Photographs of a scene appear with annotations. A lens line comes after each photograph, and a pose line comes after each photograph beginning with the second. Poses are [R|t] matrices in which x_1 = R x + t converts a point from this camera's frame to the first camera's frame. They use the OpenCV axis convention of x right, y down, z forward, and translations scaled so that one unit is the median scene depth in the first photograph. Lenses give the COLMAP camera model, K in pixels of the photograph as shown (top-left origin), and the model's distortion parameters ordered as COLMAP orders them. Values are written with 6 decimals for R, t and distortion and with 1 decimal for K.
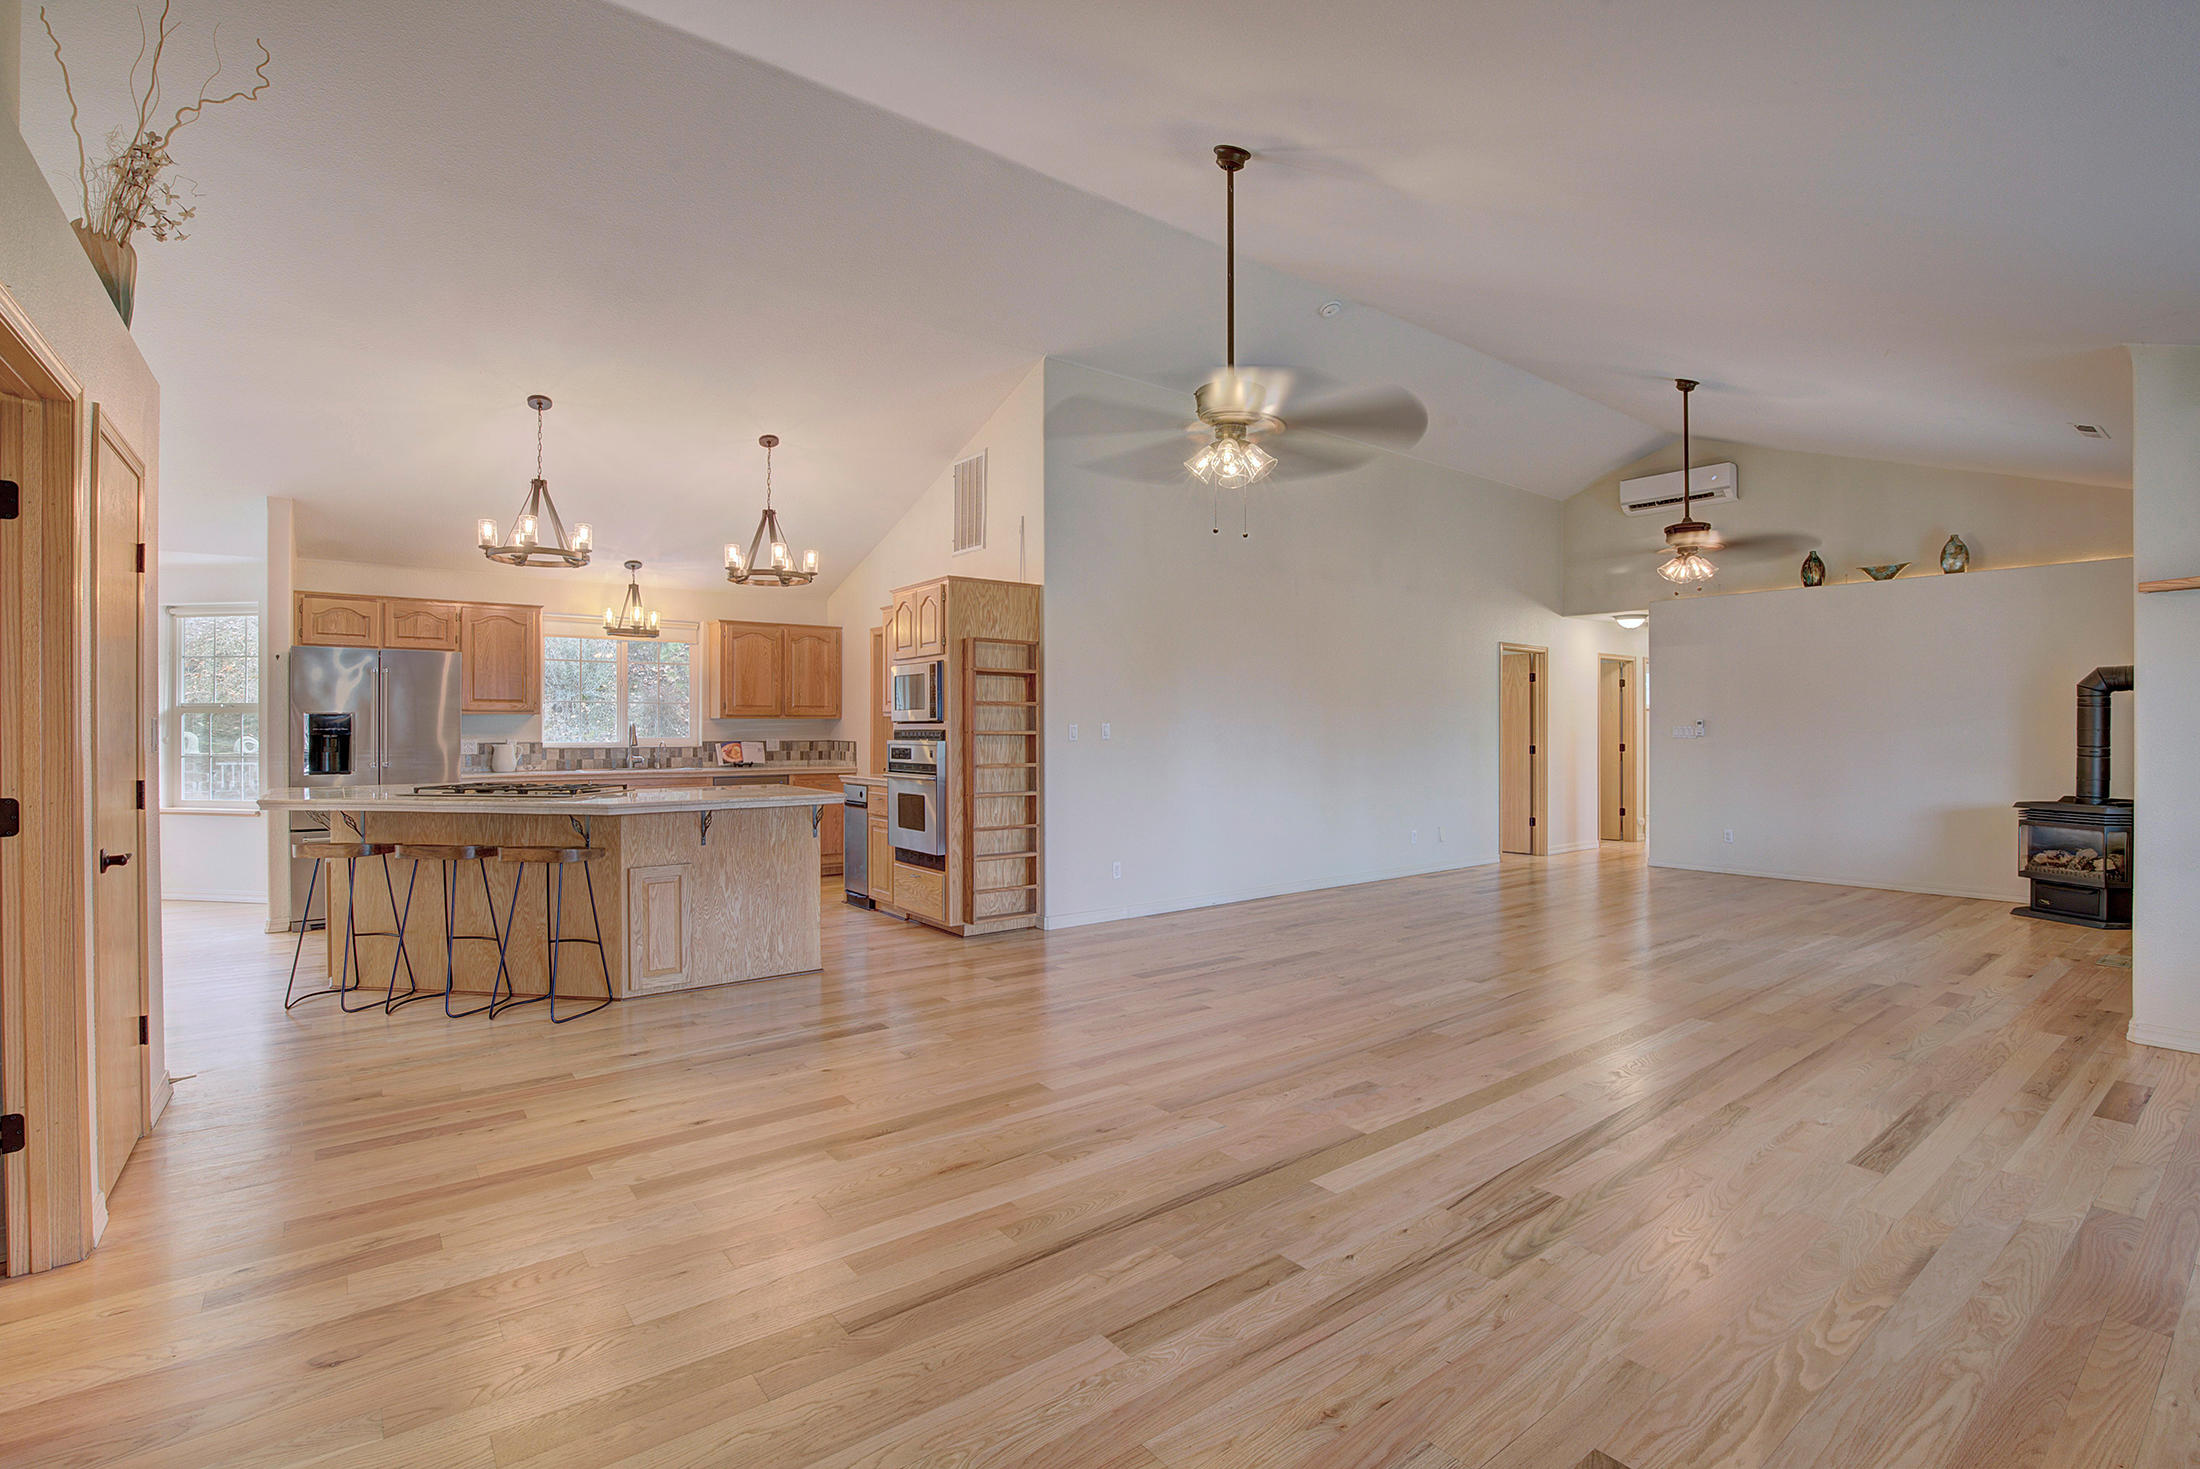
lens RADIAL K [[1010.7, 0, 1118.1], [0, 1010.7, 732.5], [0, 0, 1]] dist [-0.027110, 0.000043]
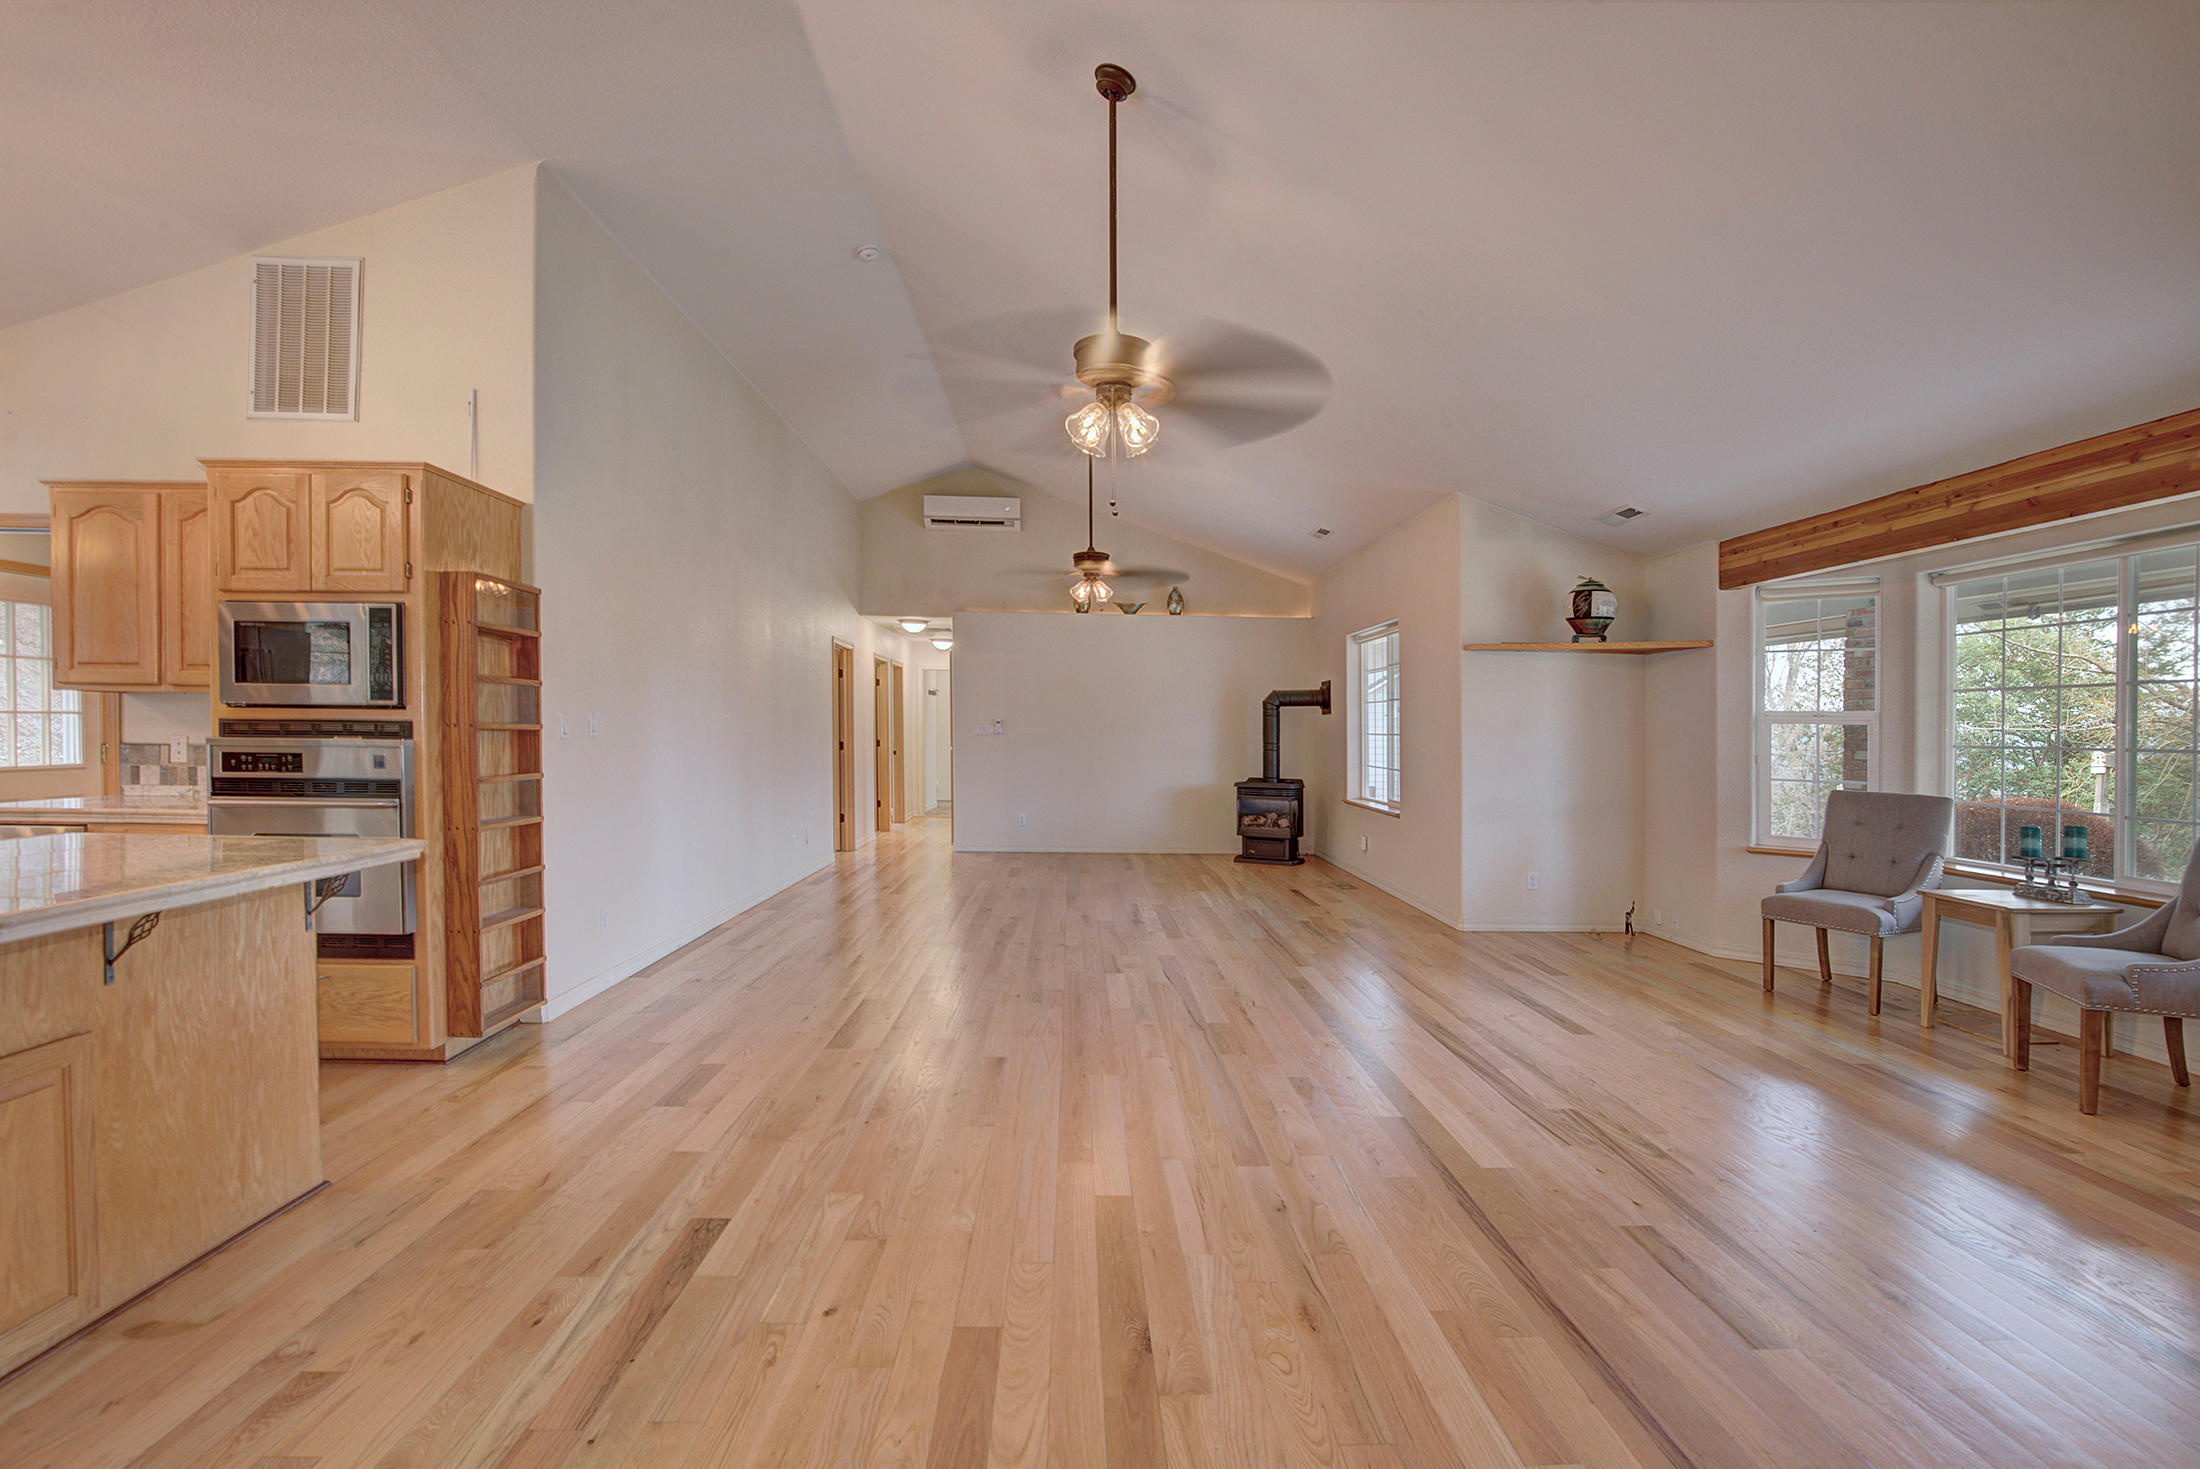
lens RADIAL K [[1010.7, 0, 1111.4], [0, 1010.7, 734.7], [0, 0, 1]] dist [-0.027110, 0.000043]
pose [[0.584641, 0.004065, 0.811282, -0.402498], [-0.013218, 0.999902, 0.004515, -0.002608], [-0.811185, -0.013364, 0.584637, 0.321133]]
